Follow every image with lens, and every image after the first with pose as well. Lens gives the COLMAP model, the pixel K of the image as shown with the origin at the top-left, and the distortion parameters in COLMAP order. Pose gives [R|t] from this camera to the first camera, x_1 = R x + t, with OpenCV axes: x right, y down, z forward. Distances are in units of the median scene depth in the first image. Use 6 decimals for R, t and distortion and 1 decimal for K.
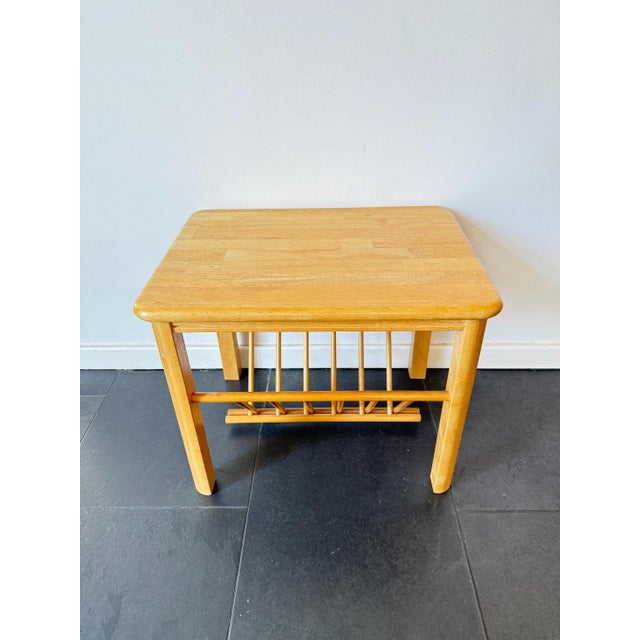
lens RADIAL K [[465.6, 0, 318.9], [0, 465.6, 321.1], [0, 0, 1]] dist [-0.007245, -0.007365]
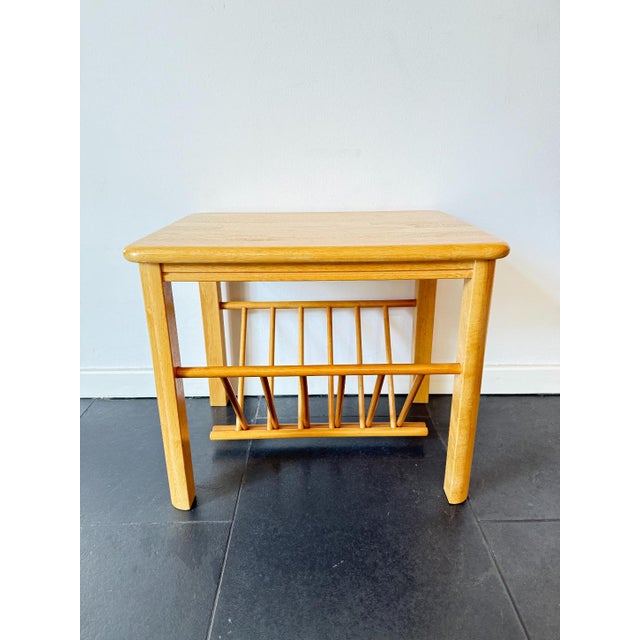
lens RADIAL K [[465.6, 0, 320.2], [0, 465.6, 318.2], [0, 0, 1]] dist [-0.007245, -0.007365]
pose [[0.999504, 0.002990, 0.031339, -0.022574], [0.005332, 0.965016, -0.262137, 0.277661], [-0.031026, 0.262174, 0.964522, 0.089173]]
